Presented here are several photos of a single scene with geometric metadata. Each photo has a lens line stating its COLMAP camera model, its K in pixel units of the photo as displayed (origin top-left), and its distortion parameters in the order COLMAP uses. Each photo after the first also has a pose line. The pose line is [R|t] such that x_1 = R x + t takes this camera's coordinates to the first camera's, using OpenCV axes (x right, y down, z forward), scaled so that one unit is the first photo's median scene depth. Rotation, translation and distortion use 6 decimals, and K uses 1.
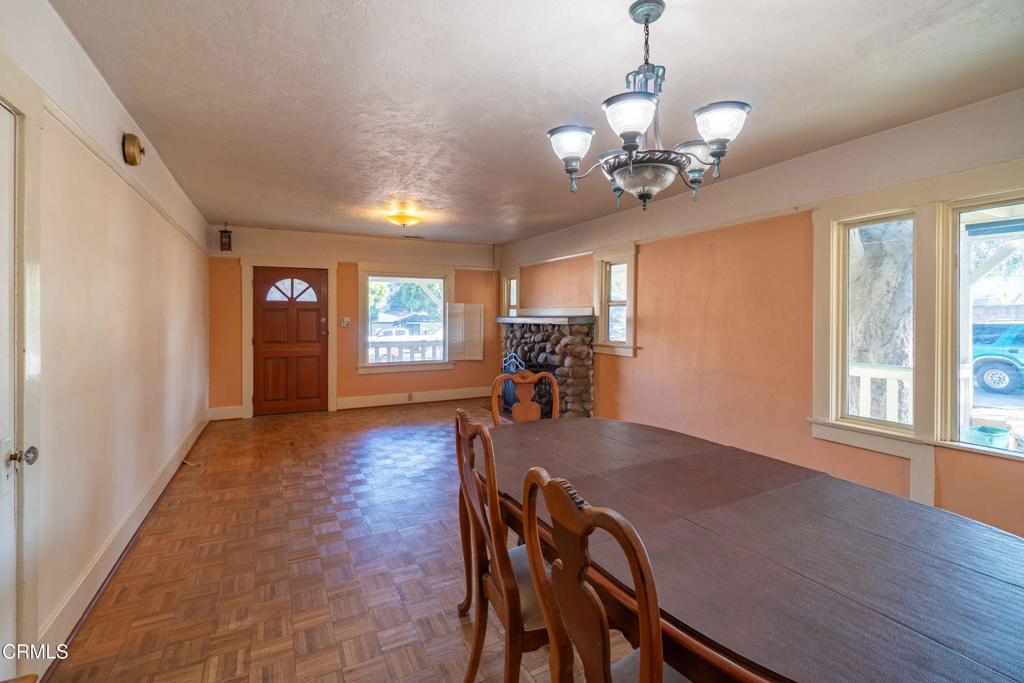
lens RADIAL K [[474.0, 0, 506.0], [0, 474.0, 320.4], [0, 0, 1]] dist [-0.001247, -0.000483]
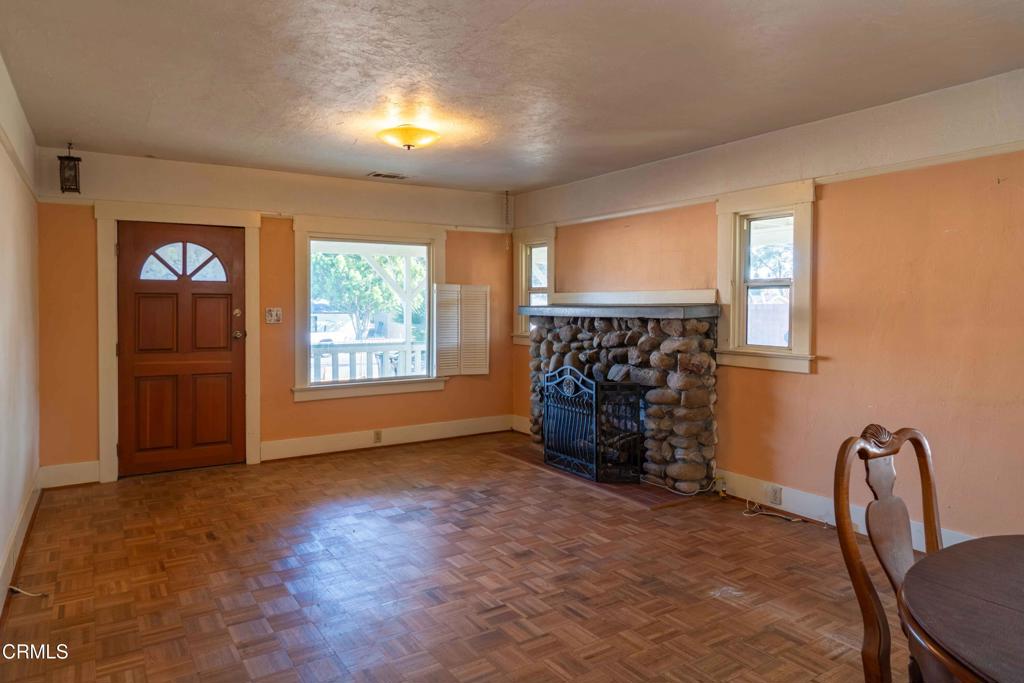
lens RADIAL K [[635.3, 0, 477.6], [0, 635.3, 313.1], [0, 0, 1]] dist [0.000900, 0.000539]
pose [[0.995969, -0.003852, 0.089615, -0.174602], [0.003490, 0.999985, 0.004200, -0.002341], [-0.089630, -0.003871, 0.995968, 0.195427]]
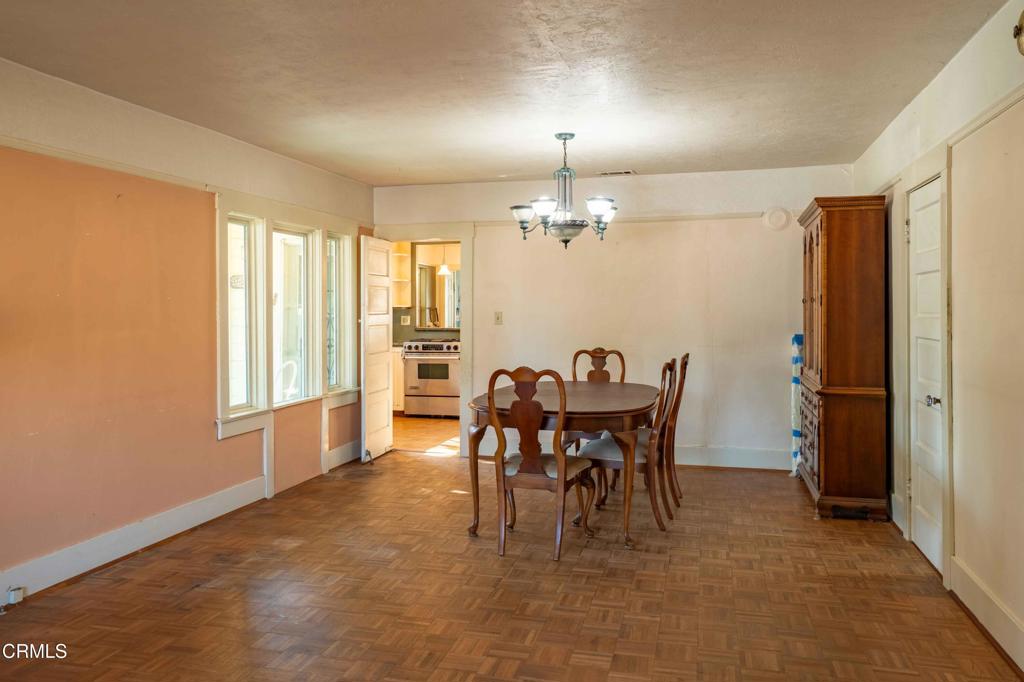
lens RADIAL K [[794.0, 0, 505.8], [0, 794.0, 314.6], [0, 0, 1]] dist [0.001293, 0.007979]
pose [[-0.758818, -0.000936, 0.651302, -0.434683], [0.005228, 0.999958, 0.007529, -0.004865], [-0.651282, 0.009118, -0.758781, 1.012688]]
